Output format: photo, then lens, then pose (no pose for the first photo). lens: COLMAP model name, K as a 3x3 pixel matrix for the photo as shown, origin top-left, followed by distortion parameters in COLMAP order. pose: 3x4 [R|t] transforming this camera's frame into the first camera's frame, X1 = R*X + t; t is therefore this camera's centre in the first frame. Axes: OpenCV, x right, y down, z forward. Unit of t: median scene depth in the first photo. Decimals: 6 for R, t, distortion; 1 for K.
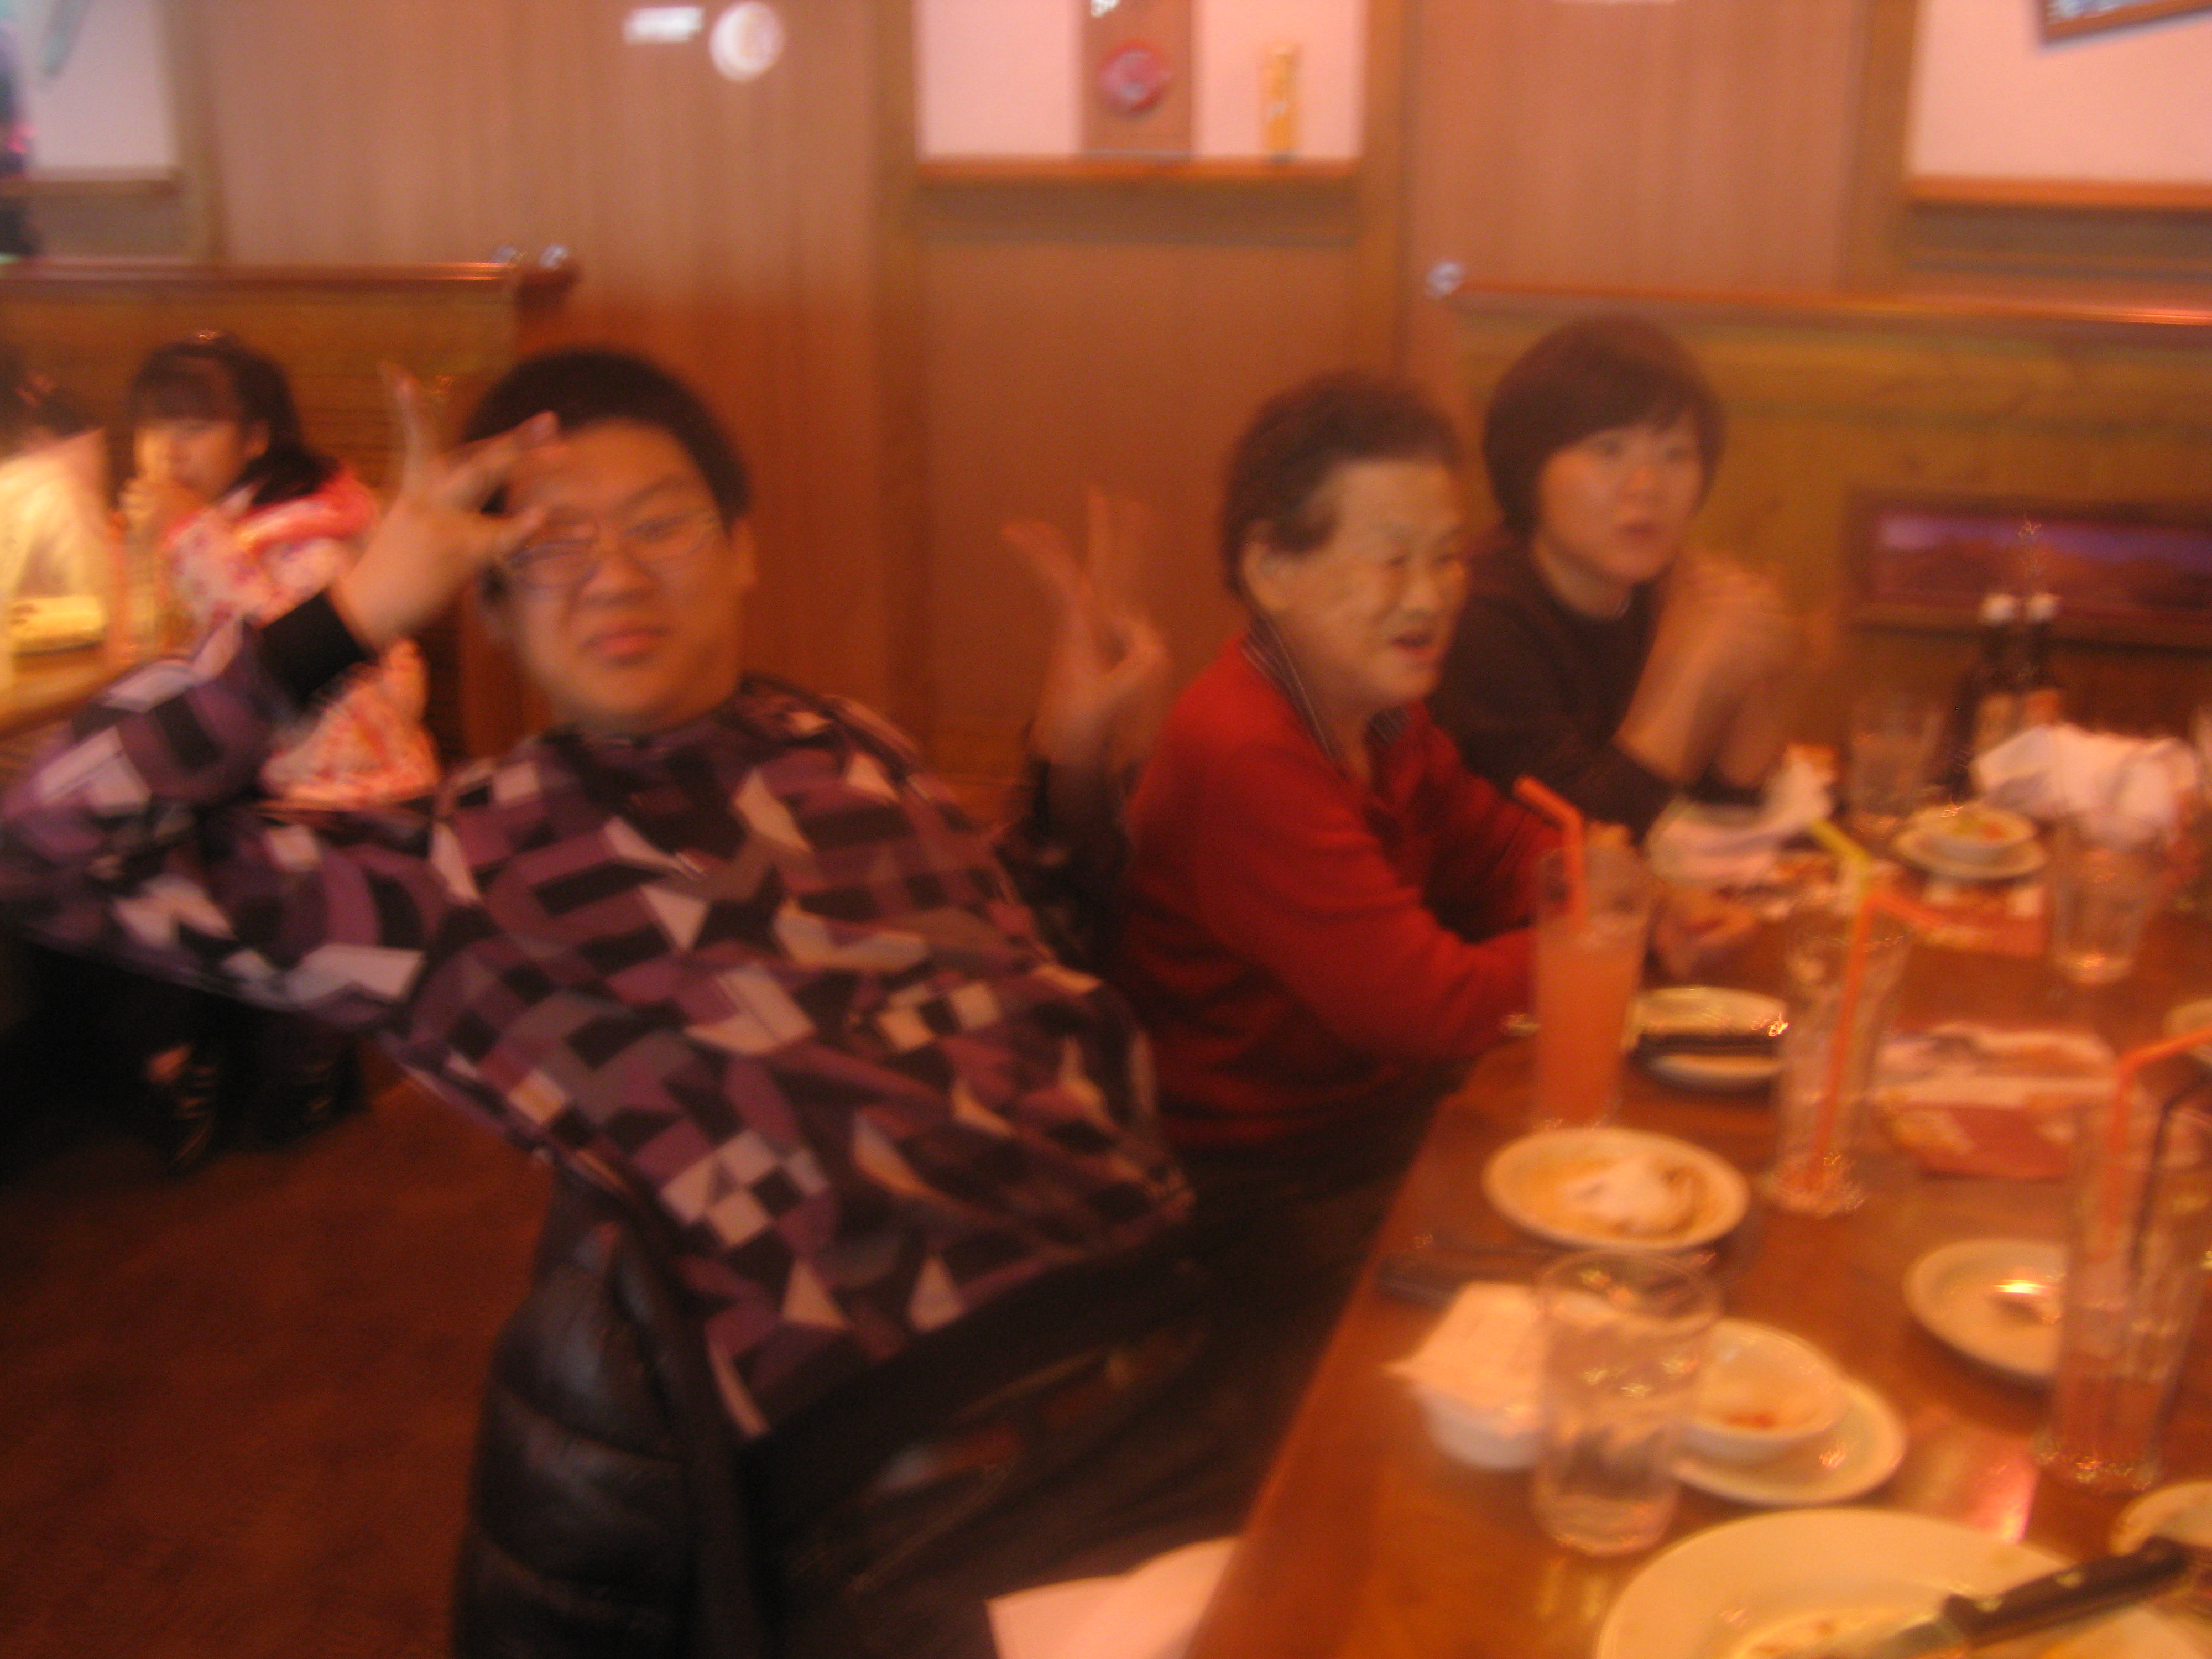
lens RADIAL K [[2263.1, 0, 1108.6], [0, 2263.1, 840.1], [0, 0, 1]] dist [-0.103893, 0.000000]
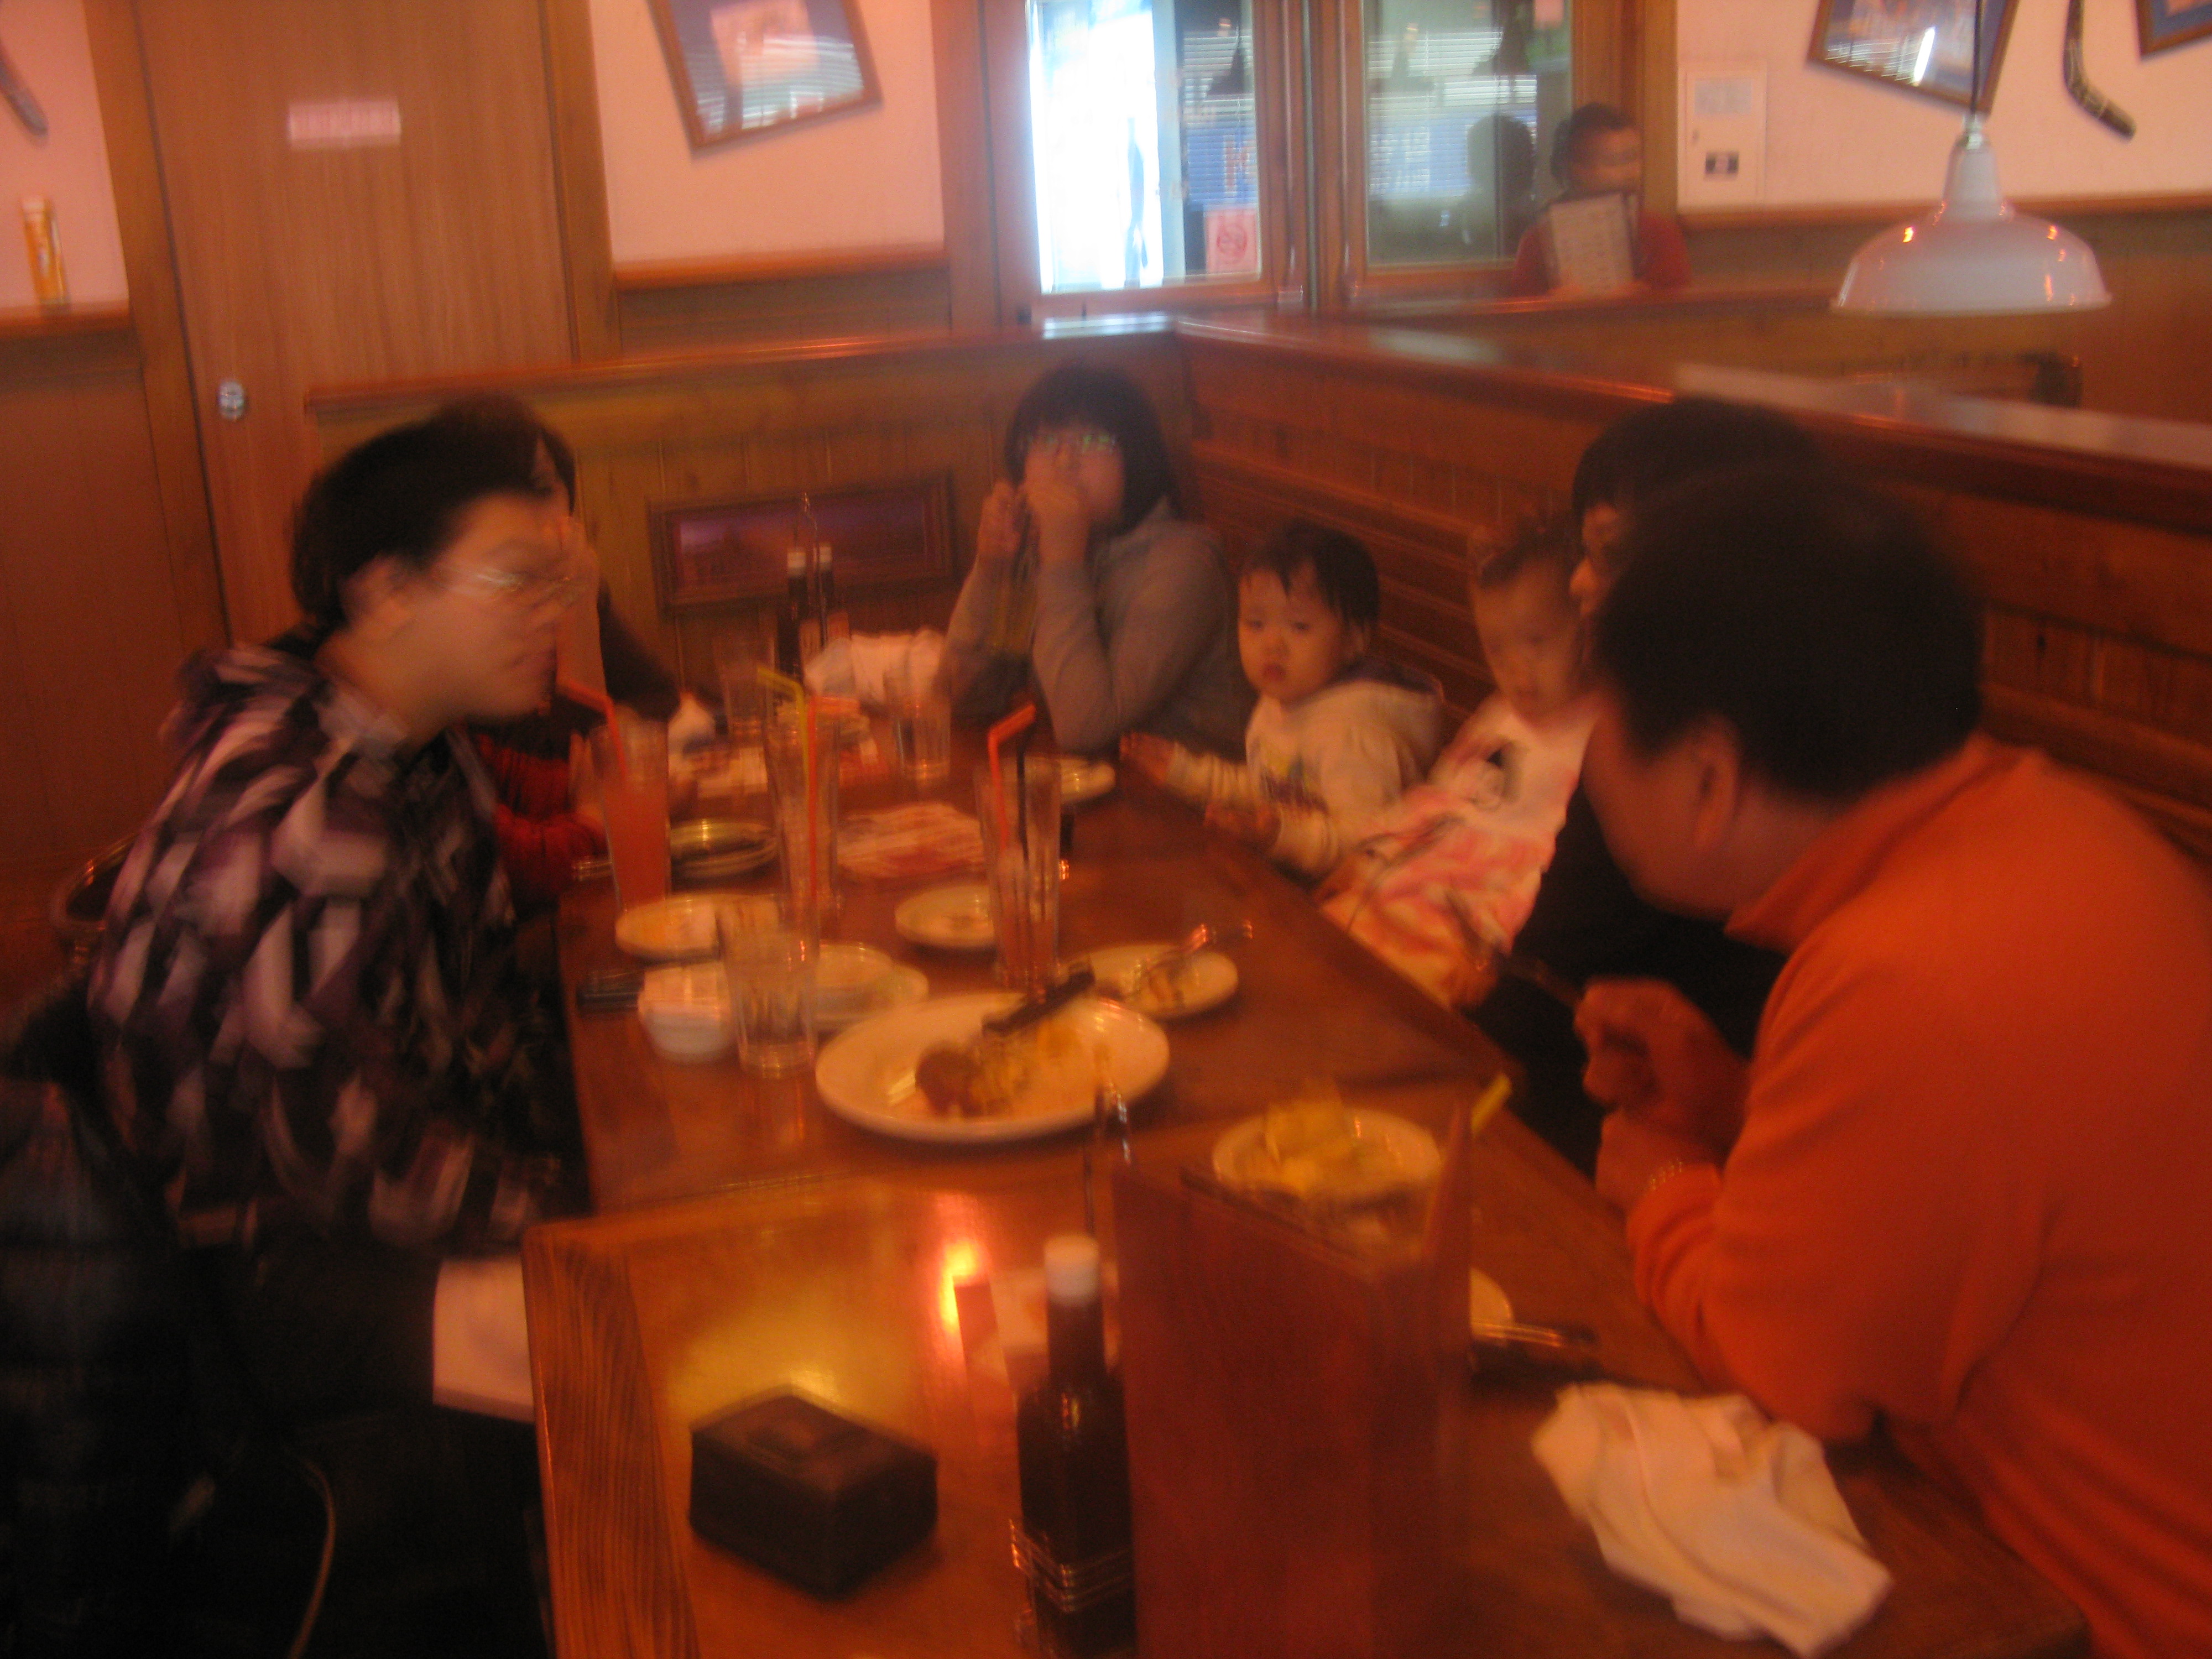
lens RADIAL K [[2263.1, 0, 1107.5], [0, 2263.1, 825.7], [0, 0, 1]] dist [-0.103893, 0.000000]
pose [[0.829031, -0.206505, 0.519675, -0.202889], [0.231667, 0.972648, 0.016929, 0.076015], [-0.508957, 0.106357, 0.854196, -0.286297]]
